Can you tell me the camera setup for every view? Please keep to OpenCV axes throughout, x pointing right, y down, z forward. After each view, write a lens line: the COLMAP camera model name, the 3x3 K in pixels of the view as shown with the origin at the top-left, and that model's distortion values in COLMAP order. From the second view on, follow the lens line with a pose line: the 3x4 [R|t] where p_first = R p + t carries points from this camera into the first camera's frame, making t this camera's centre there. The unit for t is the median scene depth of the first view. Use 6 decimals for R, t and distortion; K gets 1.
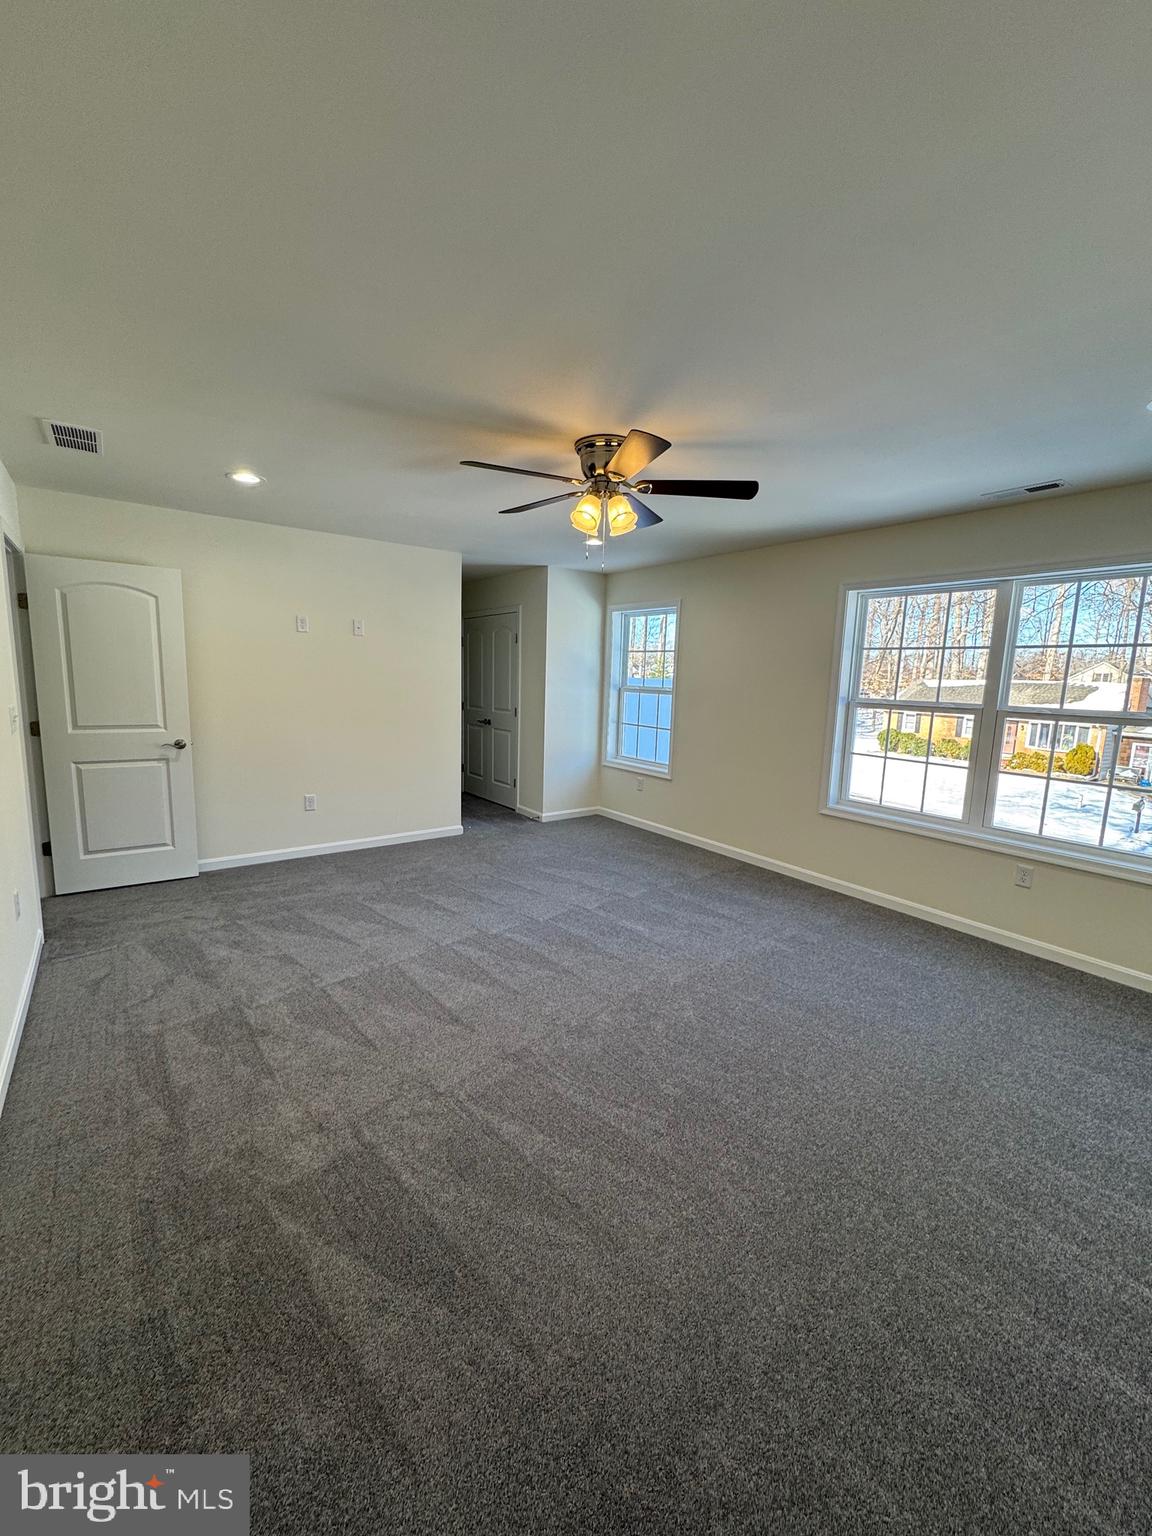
lens RADIAL K [[614.5, 0, 576.8], [0, 614.5, 767.2], [0, 0, 1]] dist [-0.004733, 0.000899]
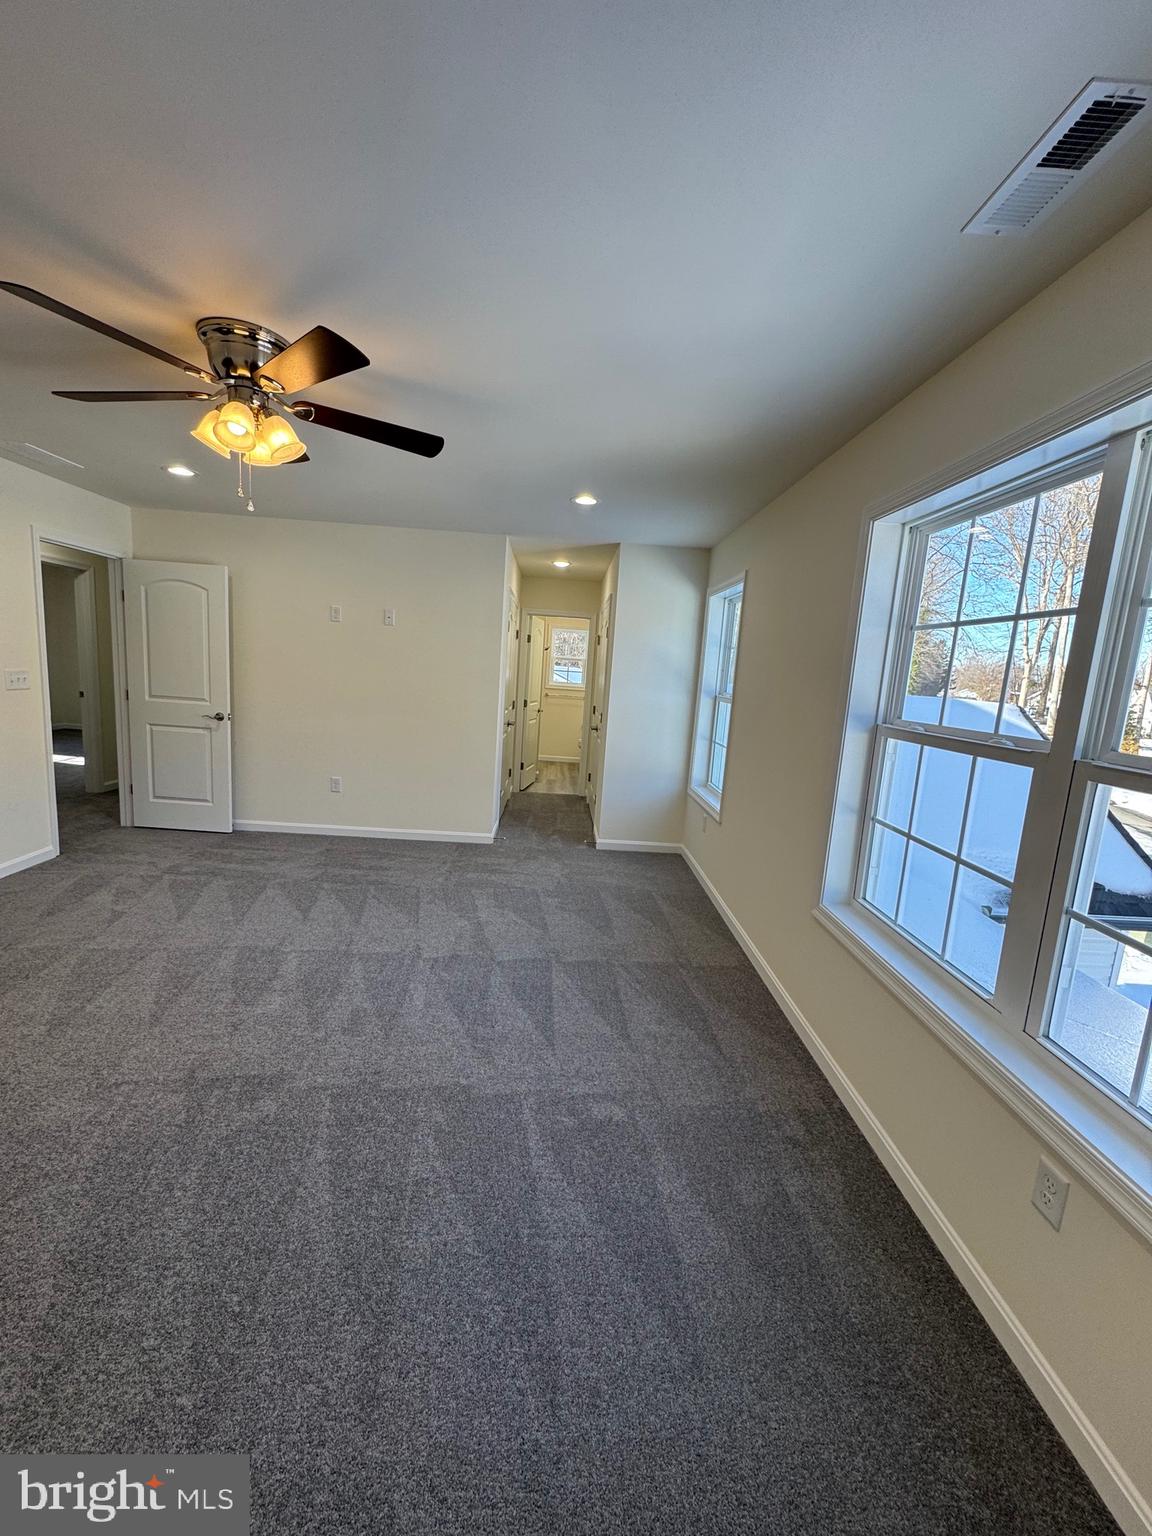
lens RADIAL K [[614.5, 0, 575.9], [0, 614.5, 767.7], [0, 0, 1]] dist [-0.004733, 0.000899]
pose [[0.818136, 0.113805, -0.563651, 0.593432], [-0.125744, 0.991904, 0.017756, -0.049187], [0.561108, 0.056349, 0.825822, 0.440325]]
